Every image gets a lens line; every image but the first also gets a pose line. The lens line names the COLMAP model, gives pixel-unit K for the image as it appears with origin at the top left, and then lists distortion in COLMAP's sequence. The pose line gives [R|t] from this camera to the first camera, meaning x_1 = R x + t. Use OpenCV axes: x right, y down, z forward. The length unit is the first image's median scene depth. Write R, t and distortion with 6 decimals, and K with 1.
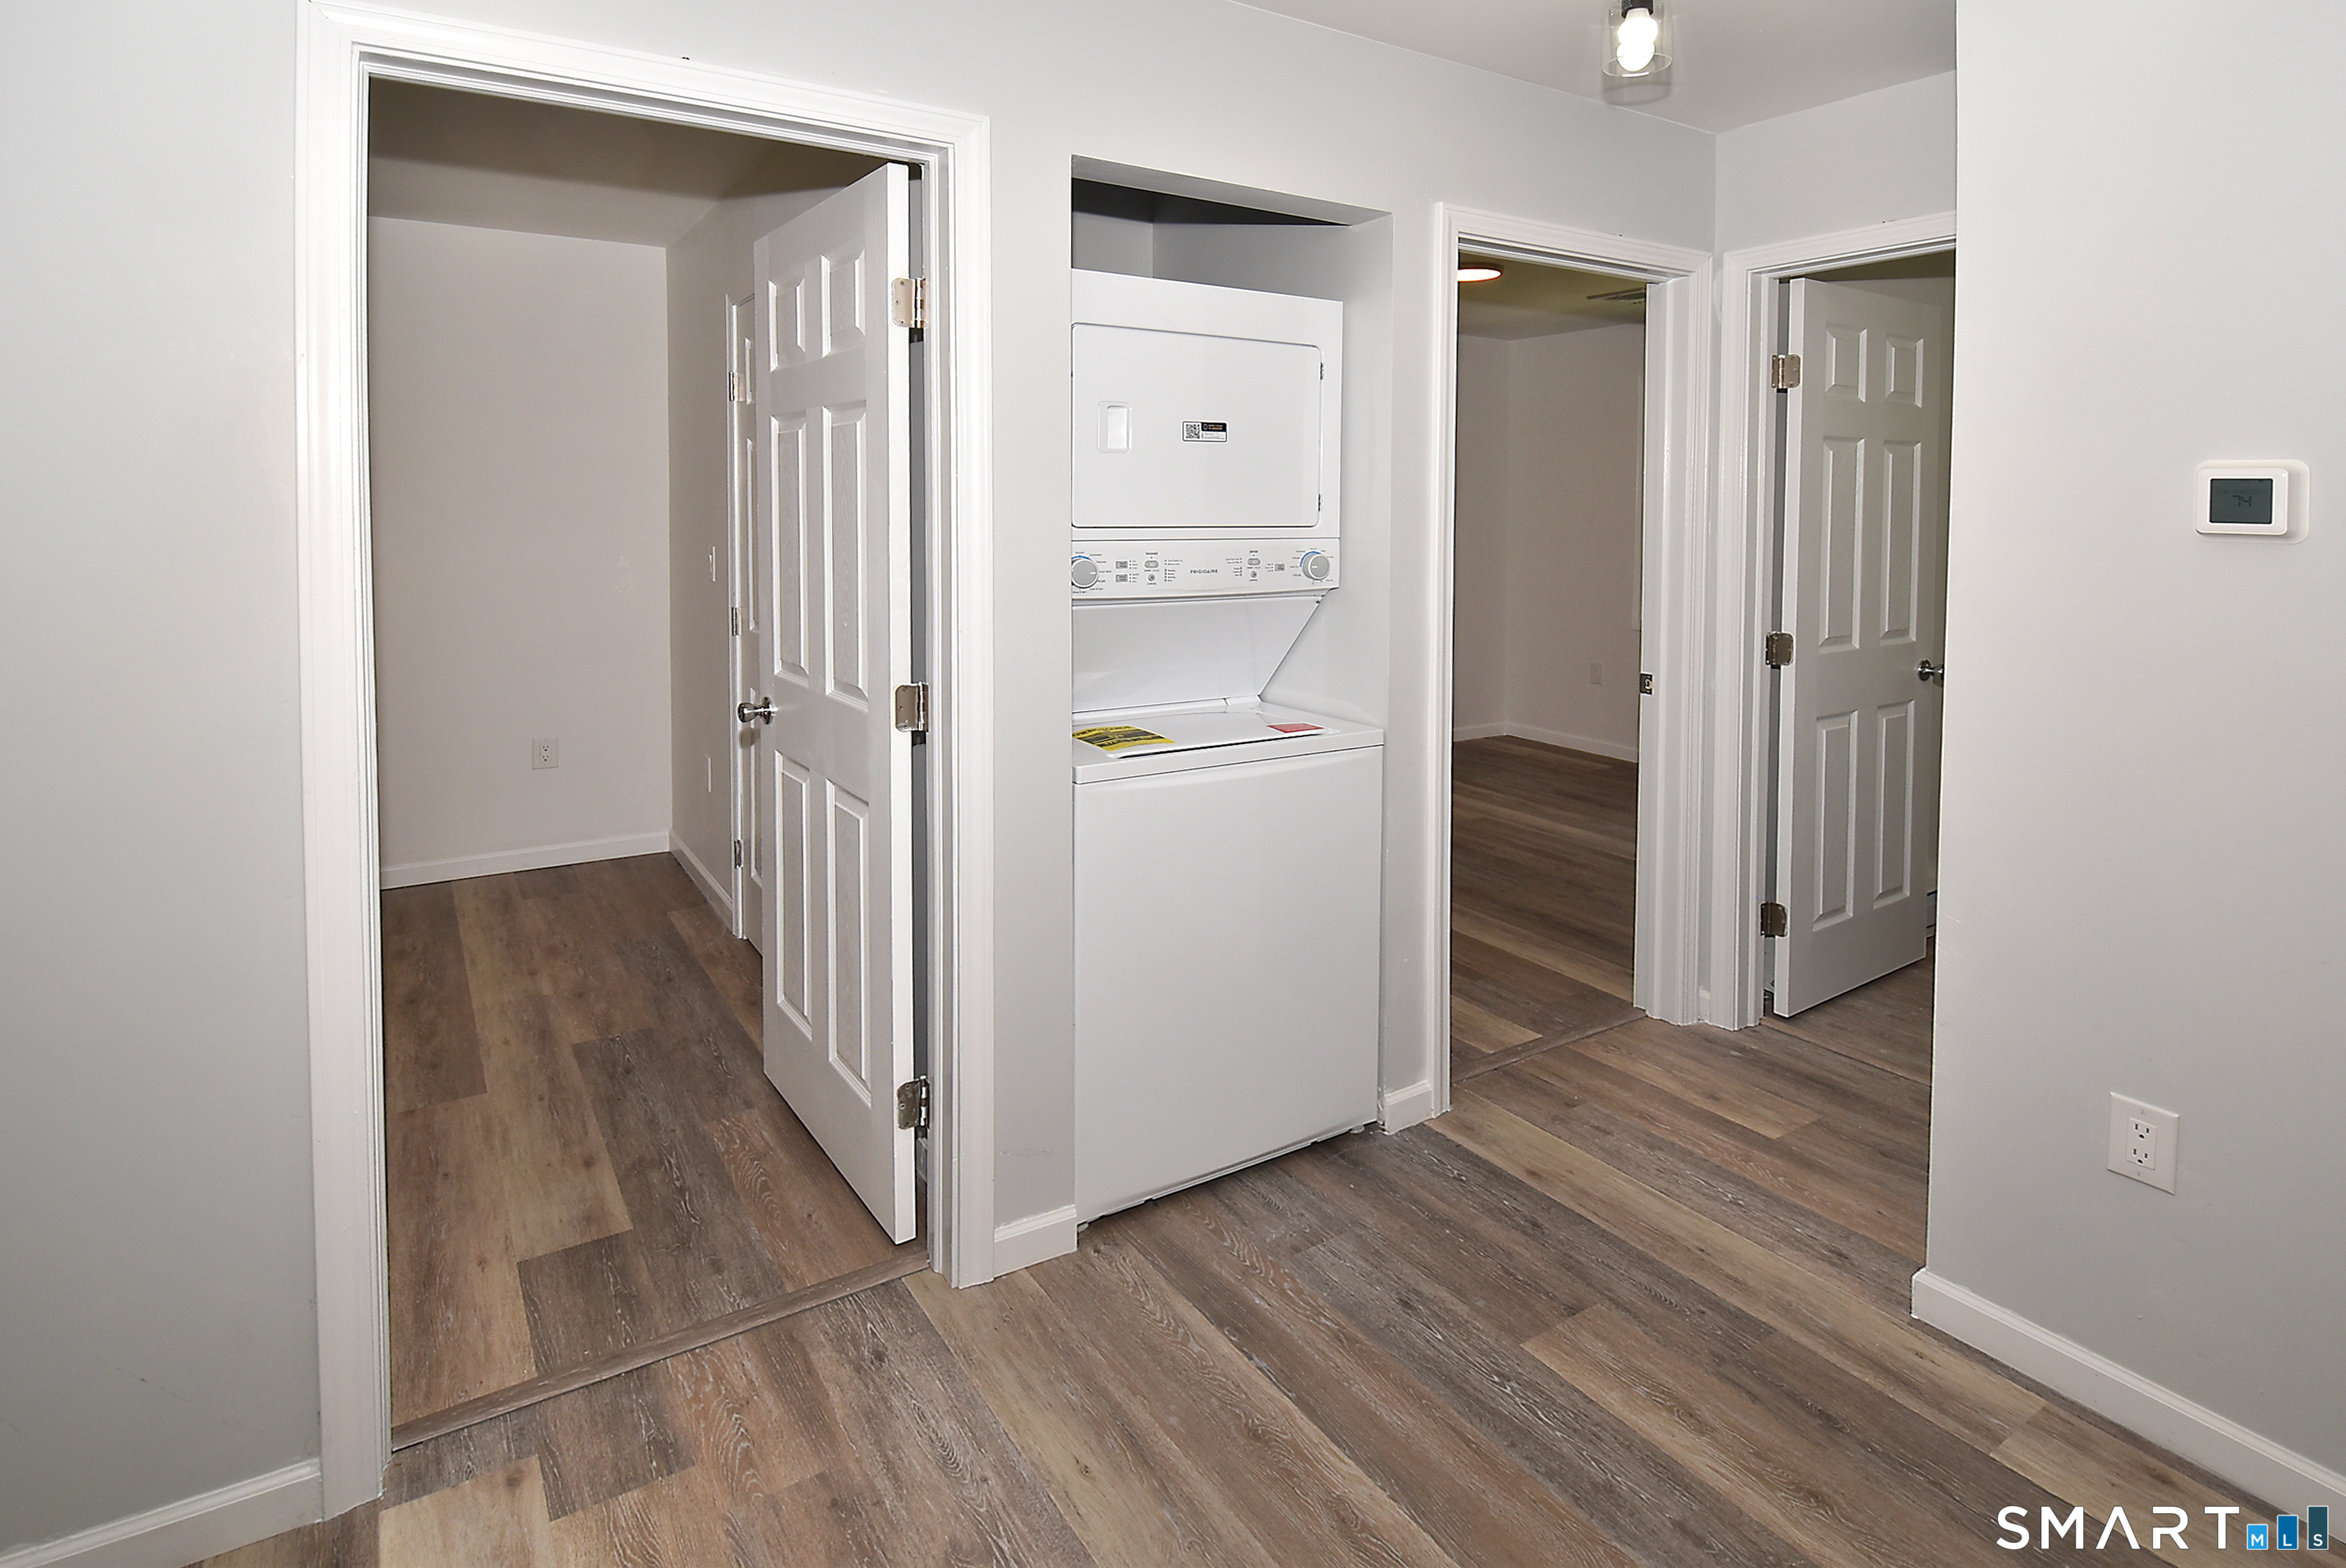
lens RADIAL K [[1115.3, 0, 1169.7], [0, 1115.3, 574.8], [0, 0, 1]] dist [-0.000590, -0.000610]
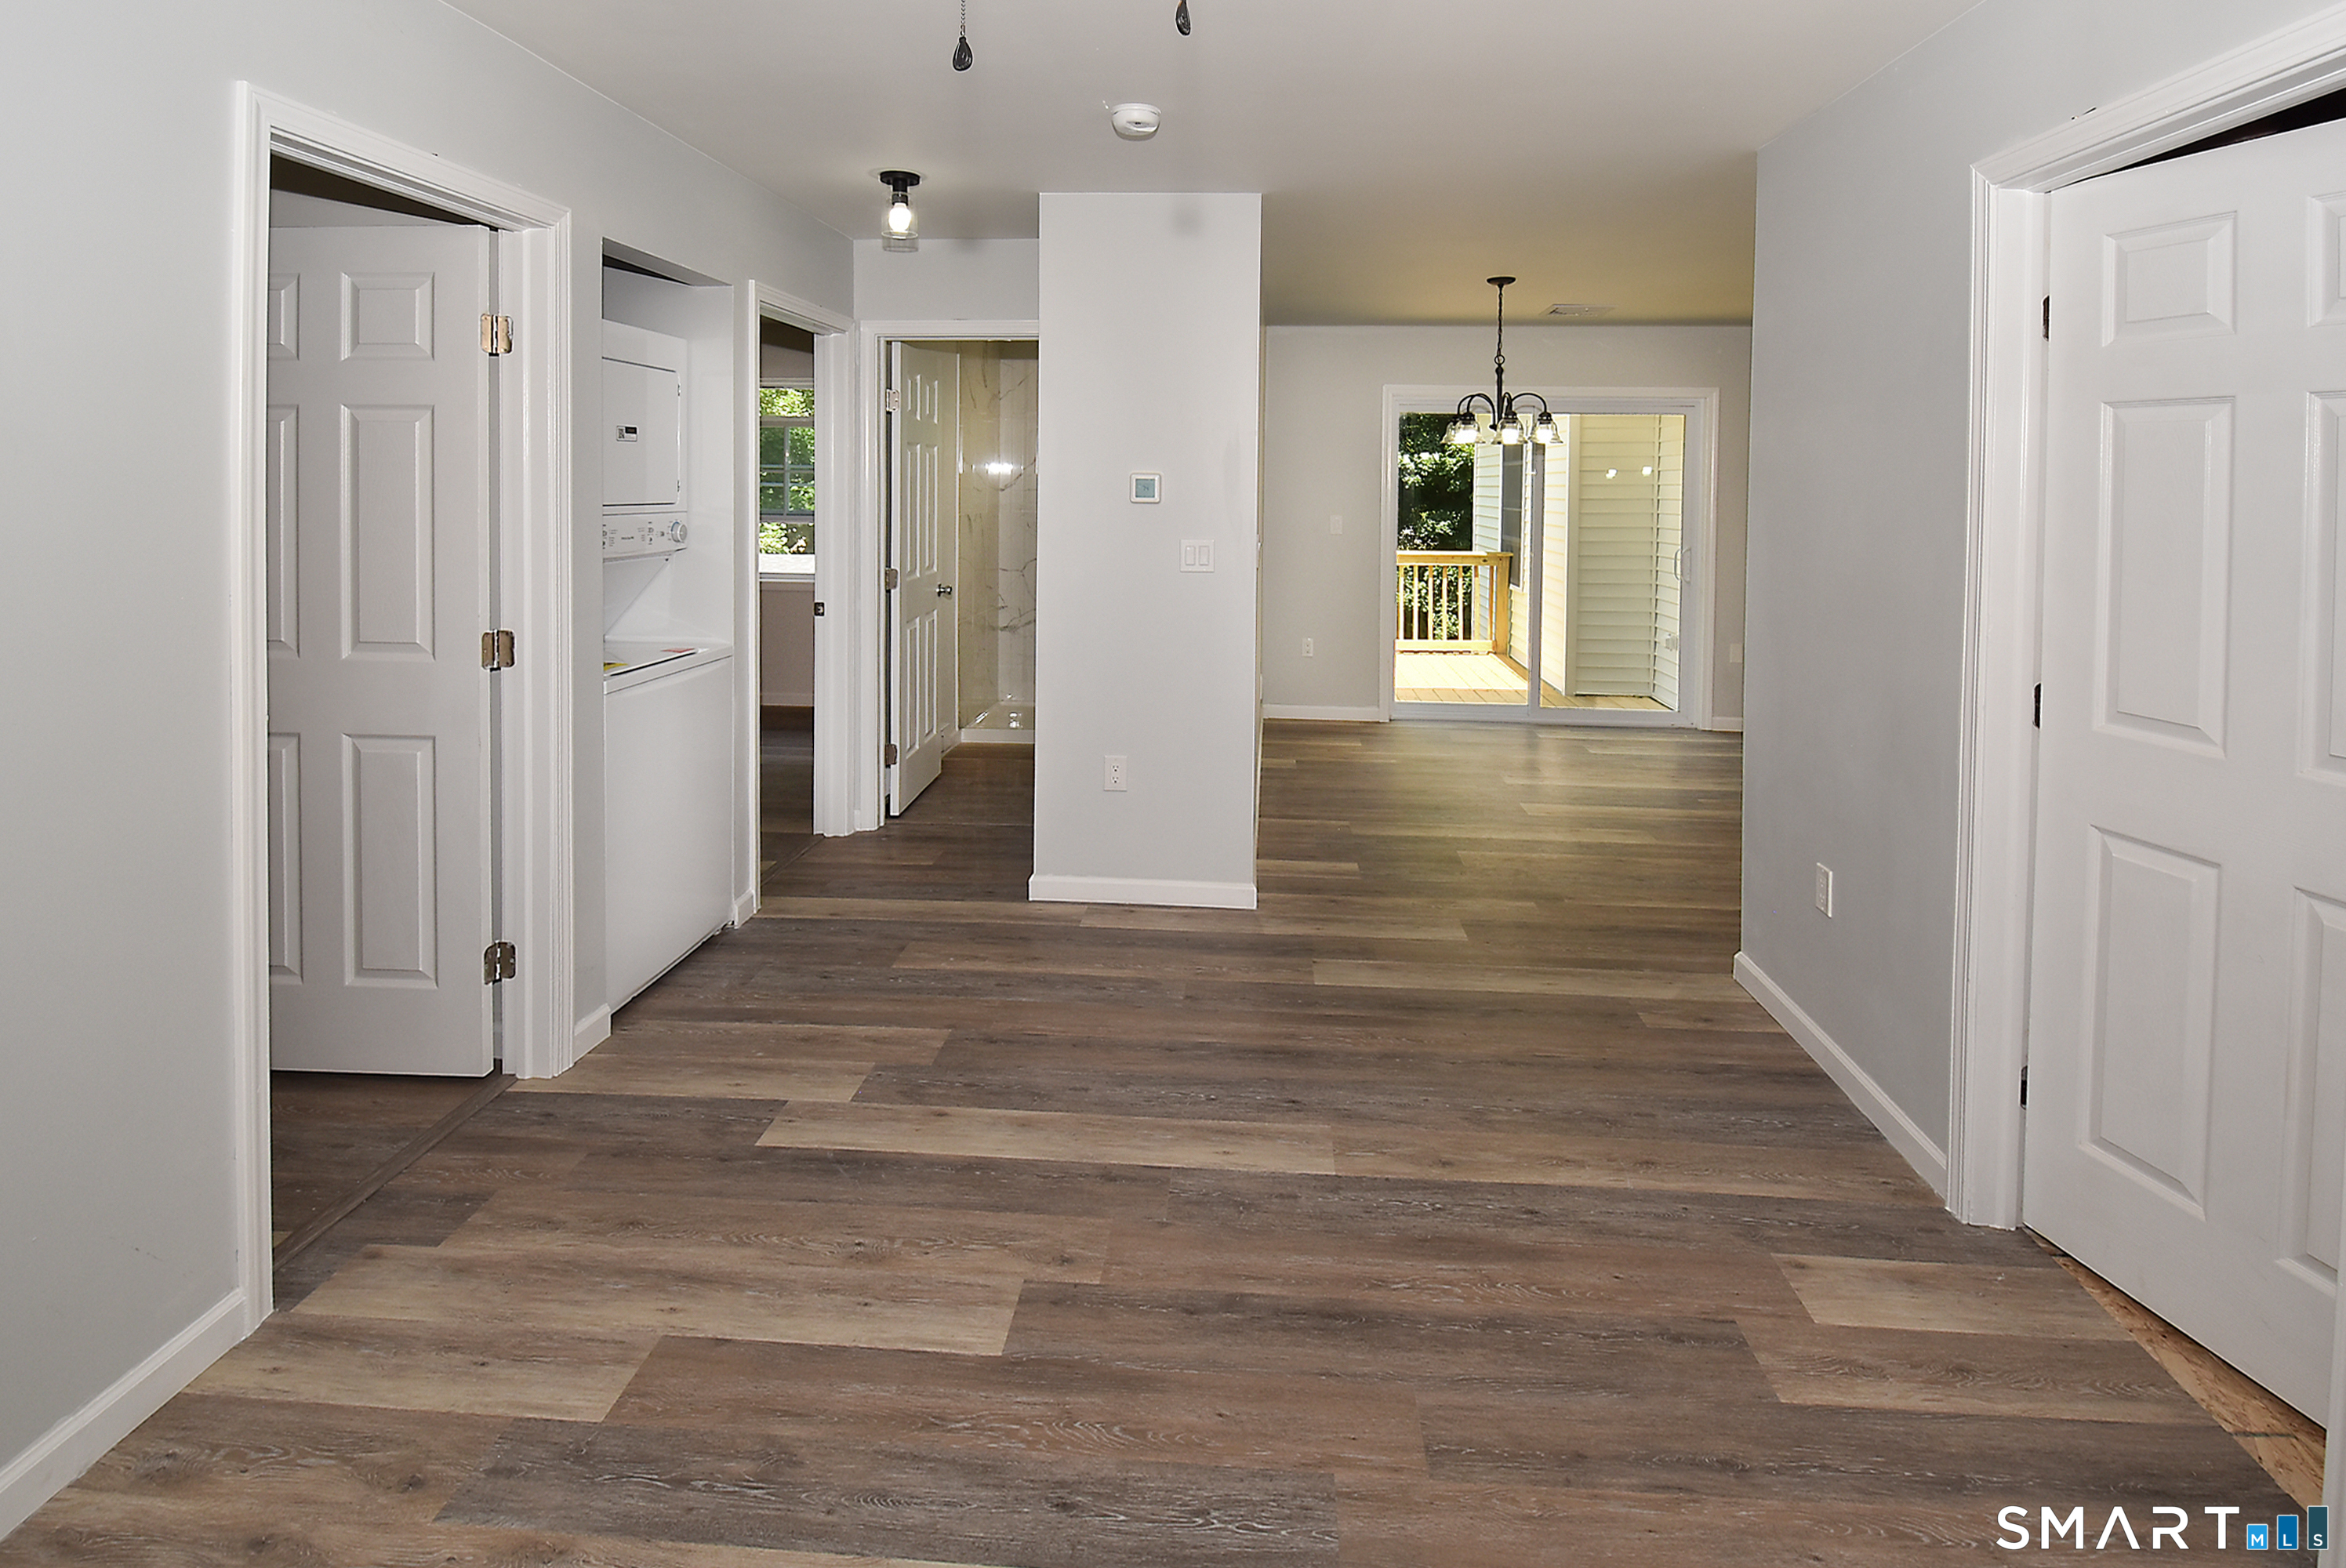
lens RADIAL K [[1160.6, 0, 1169.1], [0, 1160.6, 704.5], [0, 0, 1]] dist [0.022618, -0.021431]
pose [[0.580102, -0.148905, 0.800818, -0.765306], [0.037285, 0.986972, 0.156510, -0.000627], [-0.813690, -0.060933, 0.578096, -0.371317]]
